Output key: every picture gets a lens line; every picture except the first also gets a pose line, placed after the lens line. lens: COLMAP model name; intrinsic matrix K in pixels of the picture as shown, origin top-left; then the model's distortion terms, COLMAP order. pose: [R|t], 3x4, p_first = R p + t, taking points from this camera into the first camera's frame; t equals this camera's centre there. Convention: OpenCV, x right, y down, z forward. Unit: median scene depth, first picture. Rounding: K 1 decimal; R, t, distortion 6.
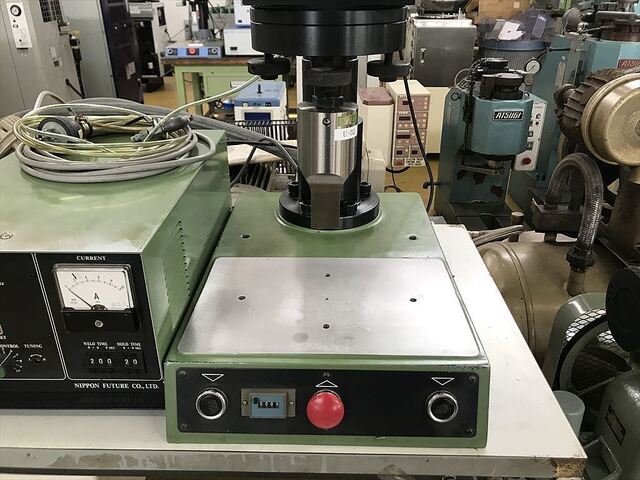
lens RADIAL K [[528.7, 0, 320.0], [0, 528.7, 240.0], [0, 0, 1]] dist [0.008395, -0.005254]
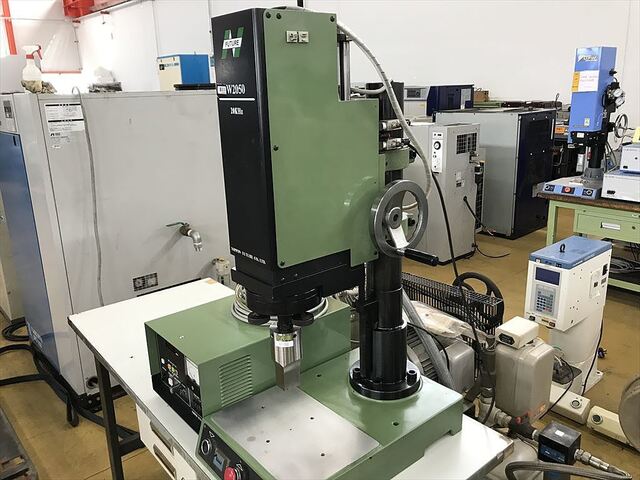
lens RADIAL K [[528.7, 0, 320.0], [0, 528.7, 240.0], [0, 0, 1]] dist [0.008395, -0.005254]
pose [[0.656062, 0.196836, -0.728586, 0.884637], [-0.306351, 0.951734, -0.018734, -0.342525], [0.689733, 0.235494, 0.684698, -0.188816]]
